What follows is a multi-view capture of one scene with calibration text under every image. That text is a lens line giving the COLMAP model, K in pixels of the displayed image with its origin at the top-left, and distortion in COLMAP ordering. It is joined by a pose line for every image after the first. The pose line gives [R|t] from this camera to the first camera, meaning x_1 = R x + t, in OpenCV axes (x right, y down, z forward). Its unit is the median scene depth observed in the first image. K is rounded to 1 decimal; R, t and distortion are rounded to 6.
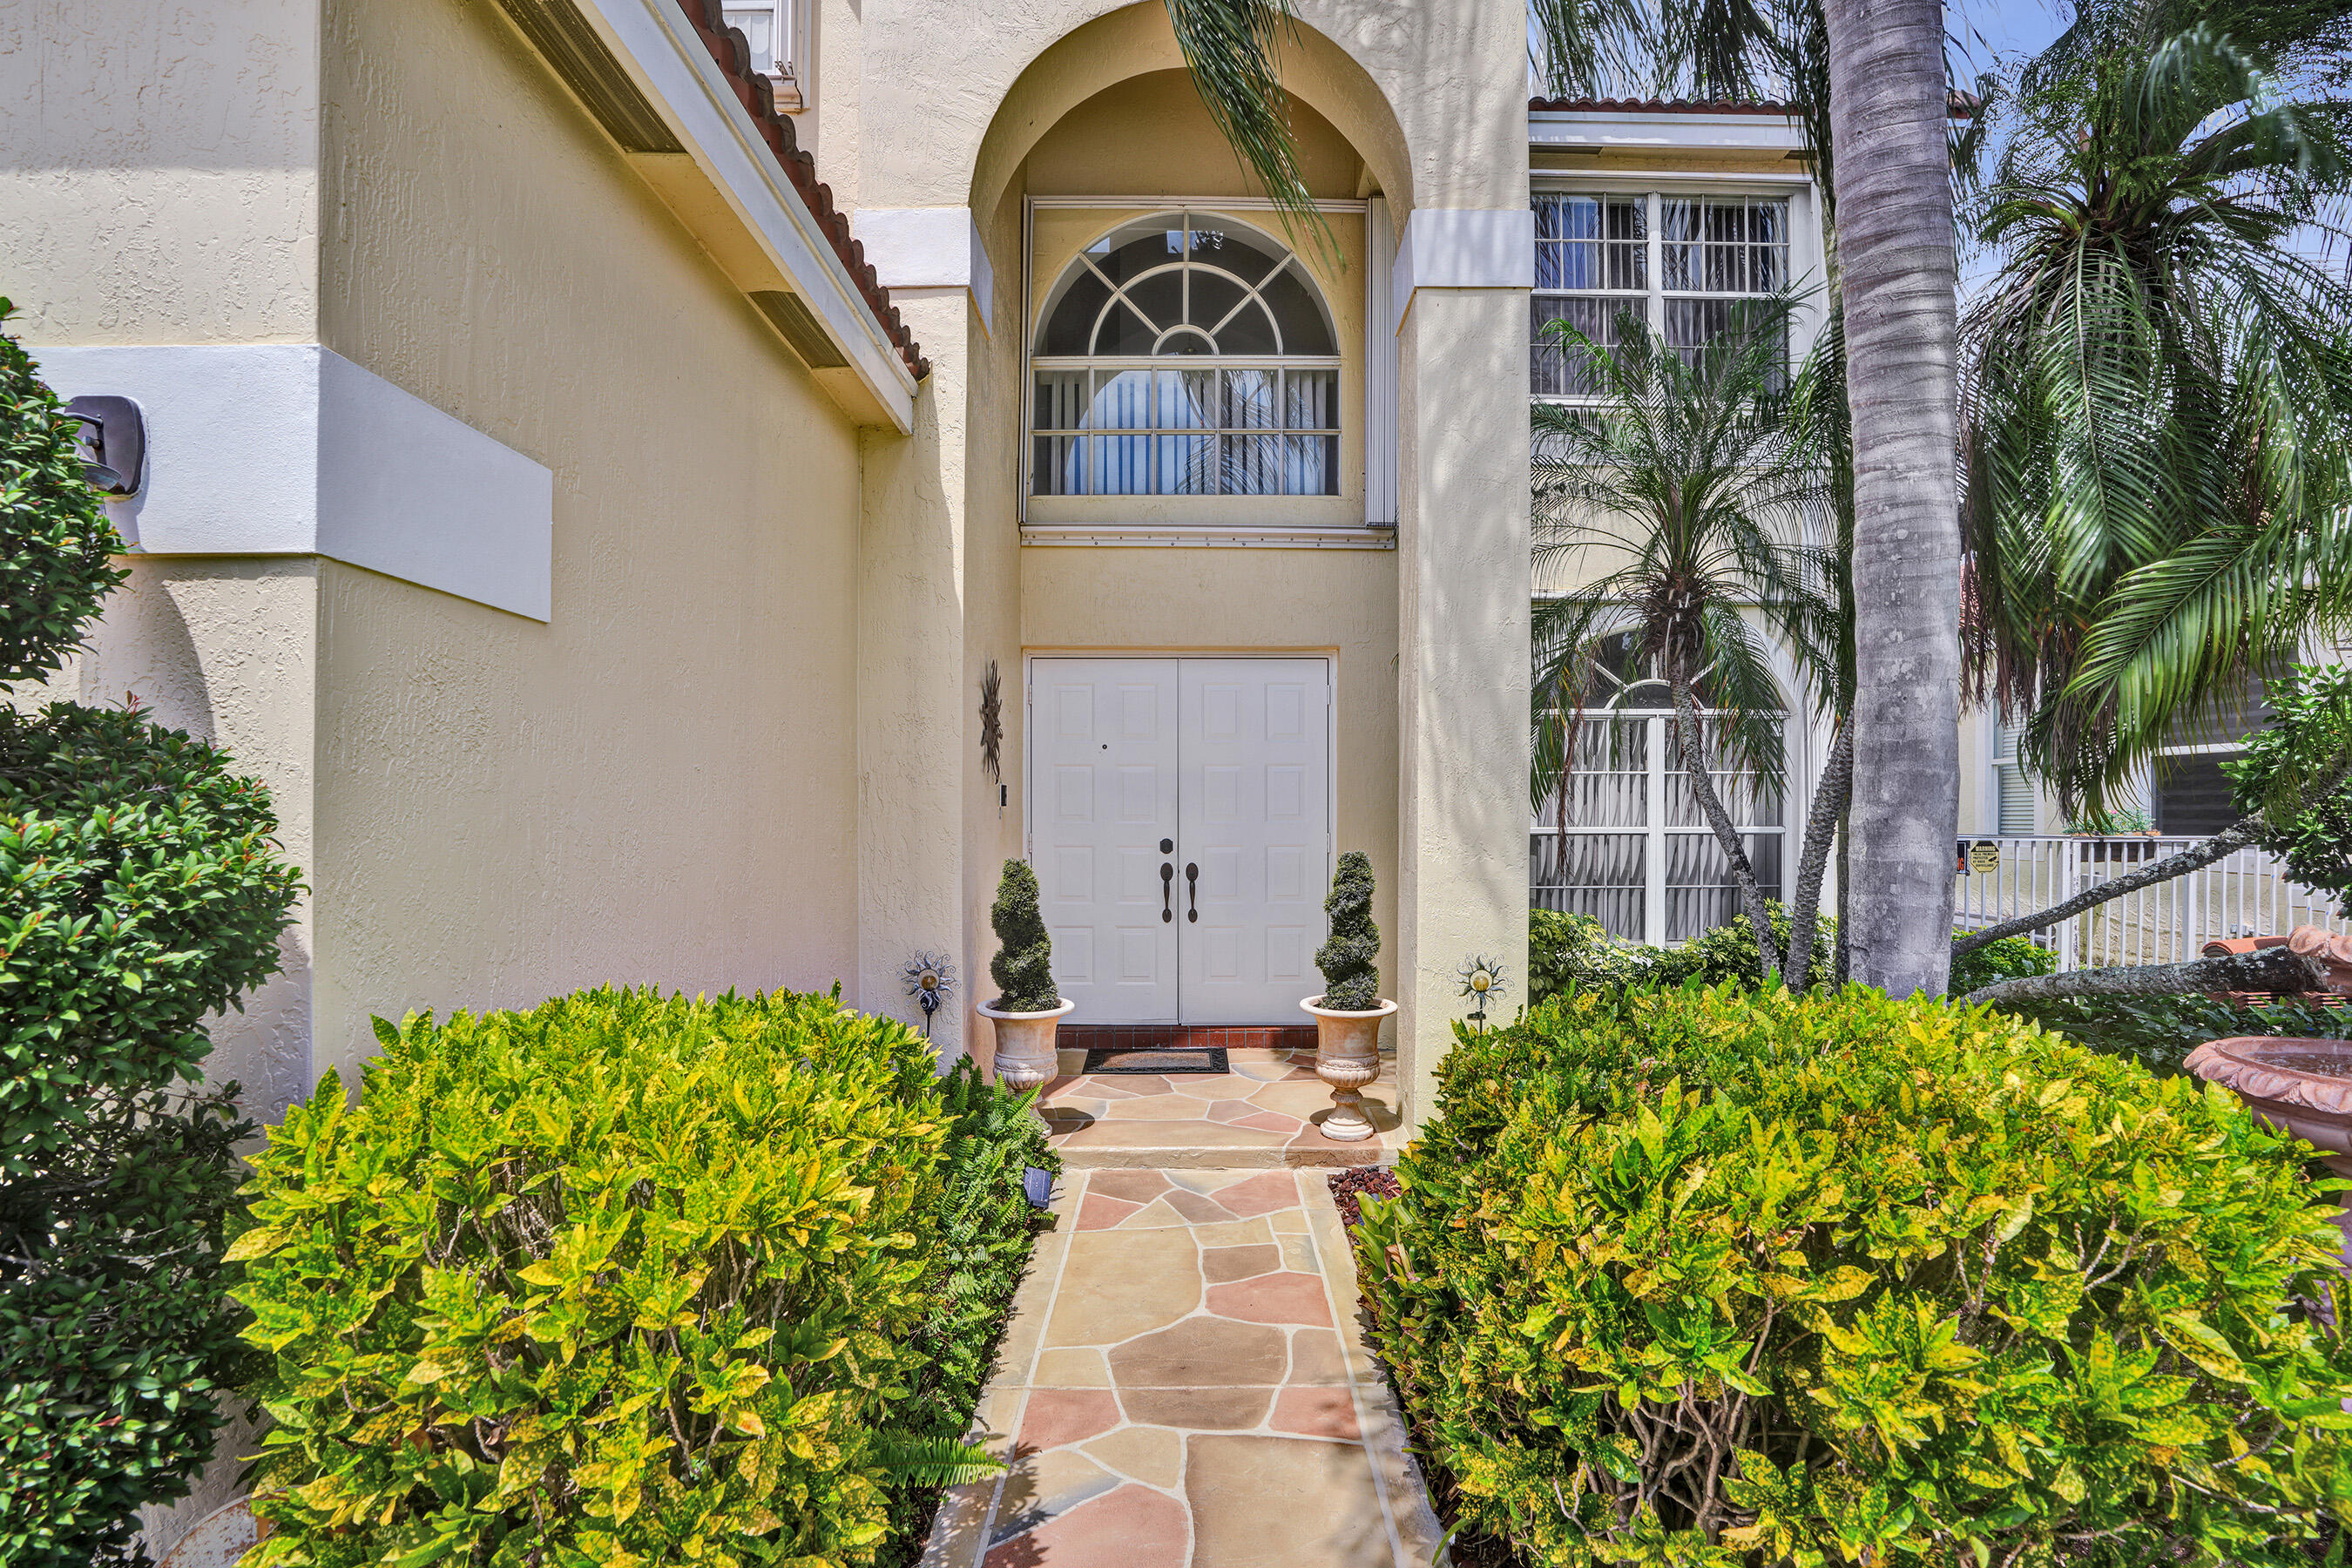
lens RADIAL K [[1097.5, 0, 1198.9], [0, 1097.5, 817.7], [0, 0, 1]] dist [-0.055680, 0.021865]
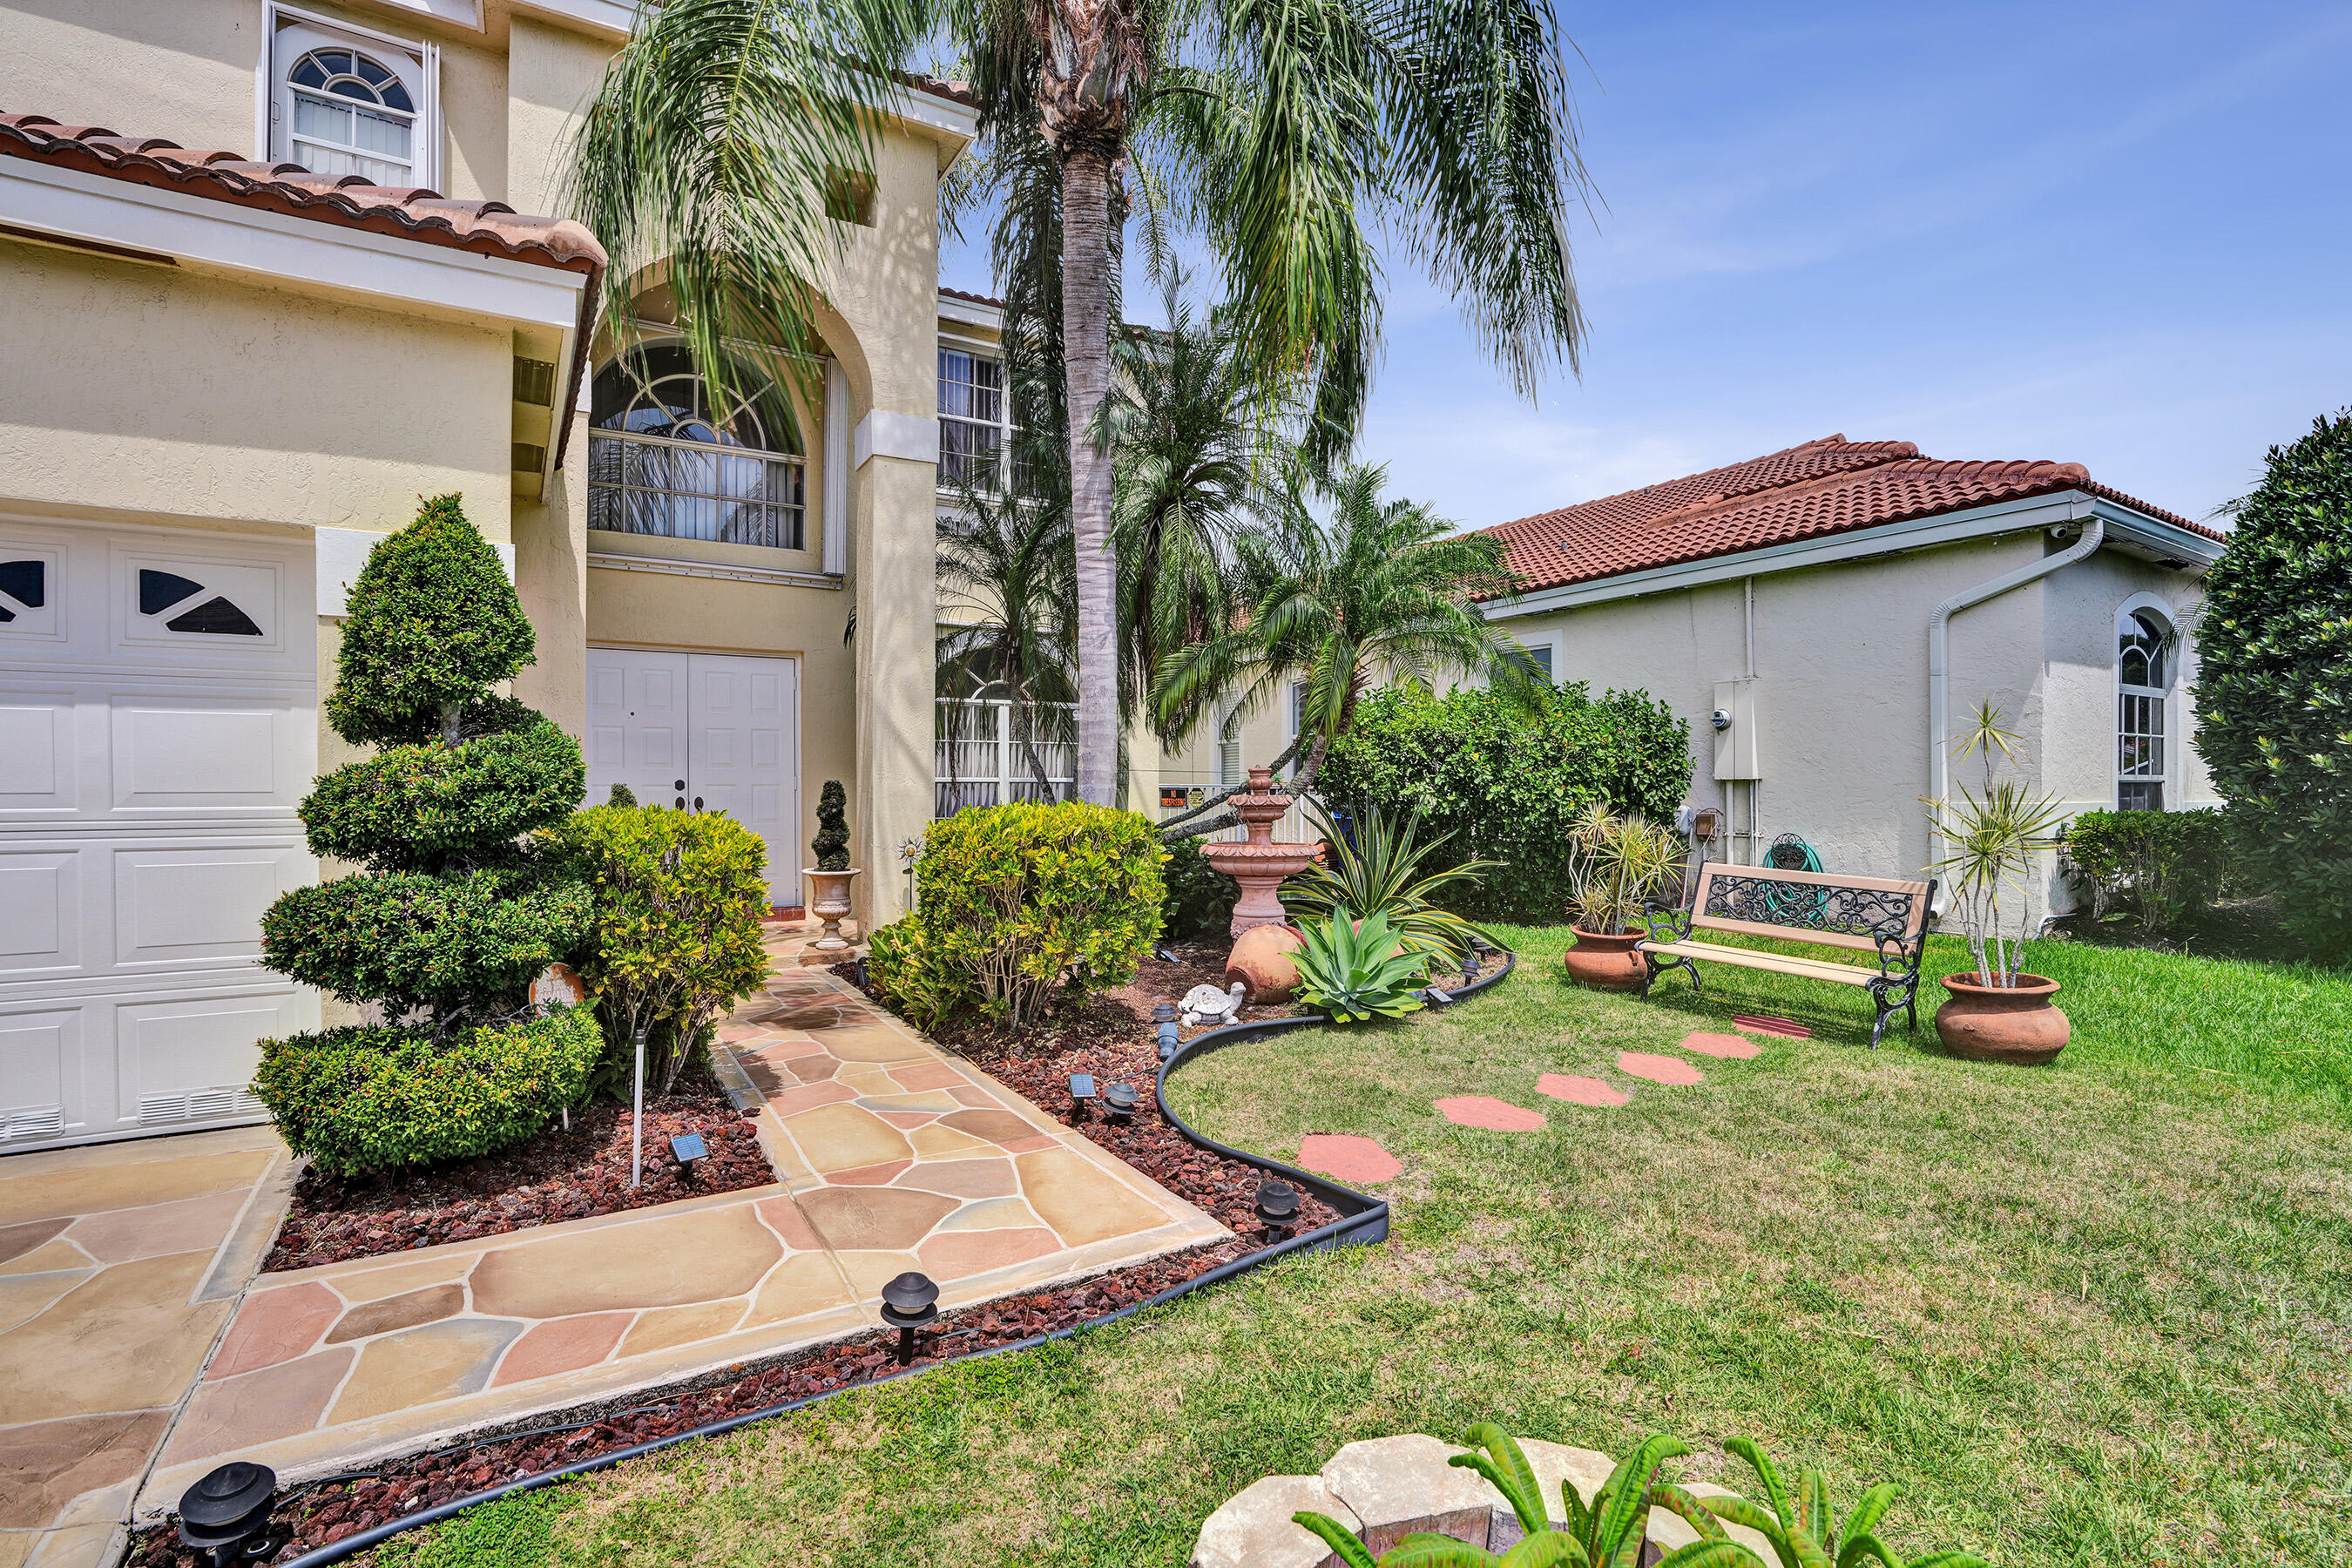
lens RADIAL K [[1097.5, 0, 1179.5], [0, 1097.5, 791.1], [0, 0, 1]] dist [-0.055680, 0.021865]
pose [[0.852190, -0.002985, 0.523225, -0.226773], [0.007713, 0.999947, -0.006857, 0.051095], [-0.523176, 0.009879, 0.852167, -0.567959]]
